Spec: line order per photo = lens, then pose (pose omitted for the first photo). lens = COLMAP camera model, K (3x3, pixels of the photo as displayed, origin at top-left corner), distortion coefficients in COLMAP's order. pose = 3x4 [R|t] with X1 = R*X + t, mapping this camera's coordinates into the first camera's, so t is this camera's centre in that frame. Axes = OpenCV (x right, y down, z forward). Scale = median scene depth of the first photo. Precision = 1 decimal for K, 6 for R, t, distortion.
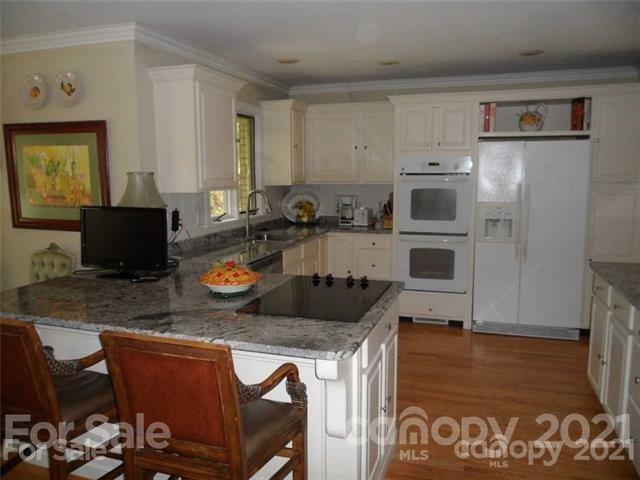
lens RADIAL K [[524.8, 0, 320.0], [0, 524.8, 240.0], [0, 0, 1]] dist [-0.037146, 0.002899]
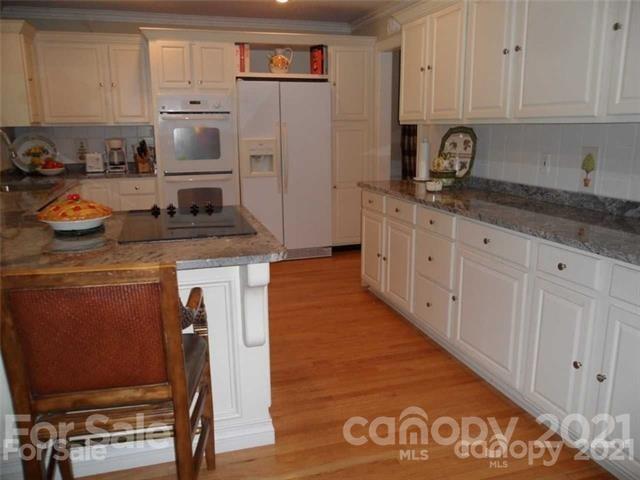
lens RADIAL K [[524.8, 0, 320.0], [0, 524.8, 240.0], [0, 0, 1]] dist [-0.037146, 0.002899]
pose [[0.800403, -0.121890, 0.586940, -0.213728], [0.082570, 0.992194, 0.093450, 0.042450], [-0.593749, -0.026334, 0.804219, 0.056513]]
